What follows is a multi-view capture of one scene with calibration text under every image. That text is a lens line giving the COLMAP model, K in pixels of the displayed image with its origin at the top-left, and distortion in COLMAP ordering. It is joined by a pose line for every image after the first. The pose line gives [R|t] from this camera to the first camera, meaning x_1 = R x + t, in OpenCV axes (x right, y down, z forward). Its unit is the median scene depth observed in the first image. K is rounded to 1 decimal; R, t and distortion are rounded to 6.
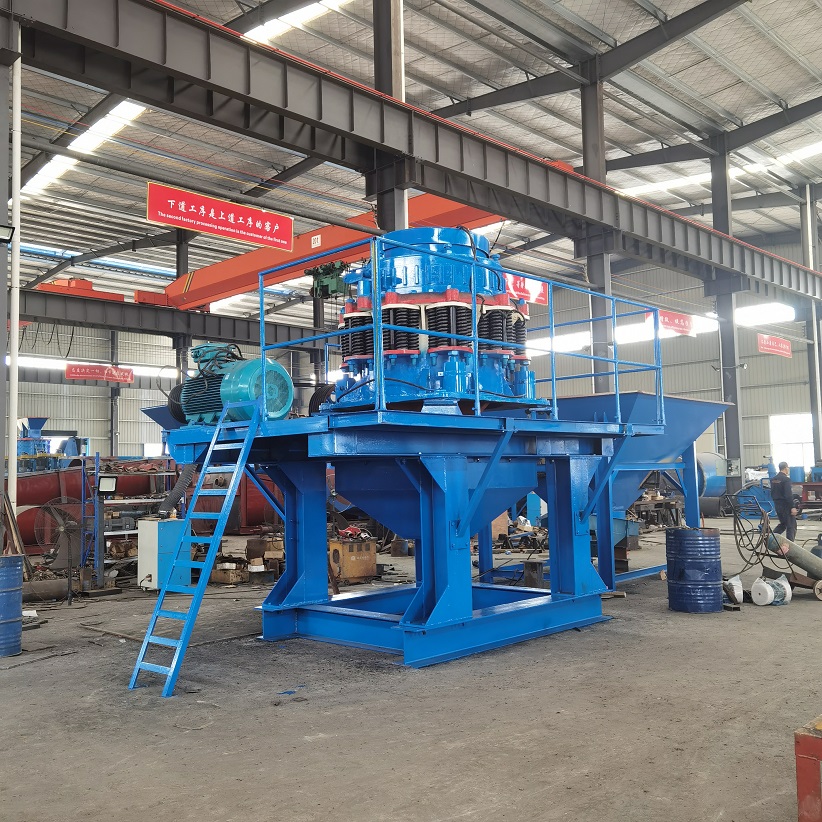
lens RADIAL K [[874.3, 0, 412.0], [0, 874.3, 470.7], [0, 0, 1]] dist [0.009885, 0.046803]
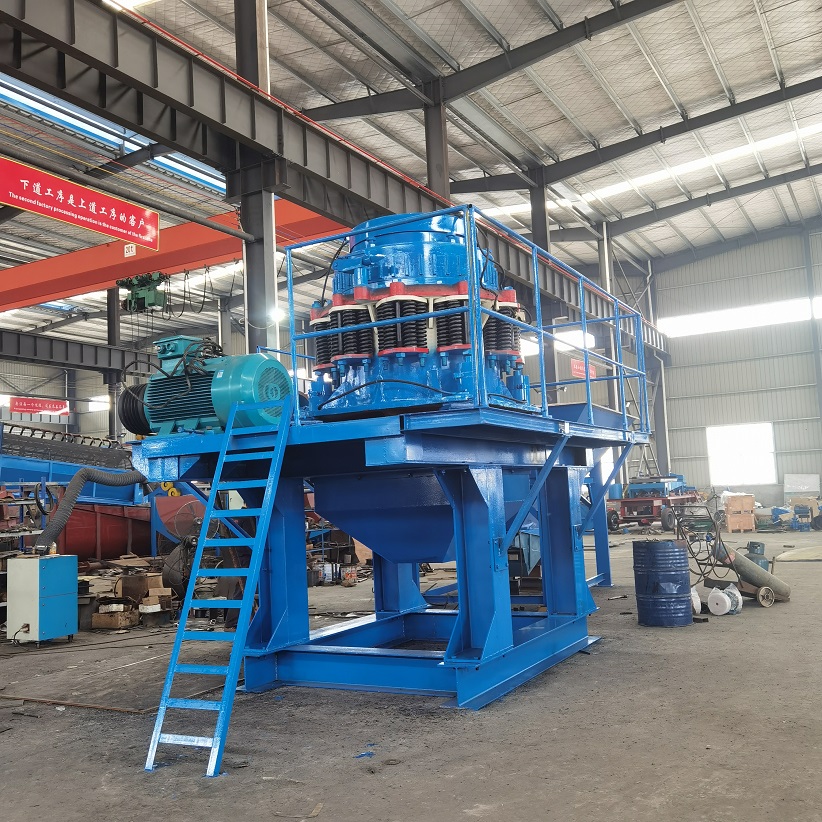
lens RADIAL K [[874.3, 0, 412.0], [0, 874.3, 470.7], [0, 0, 1]] dist [0.009885, 0.046803]
pose [[0.964813, -0.016955, 0.262390, -0.117327], [0.025251, 0.999281, -0.028278, 0.005187], [-0.261722, 0.033908, 0.964547, 0.073889]]
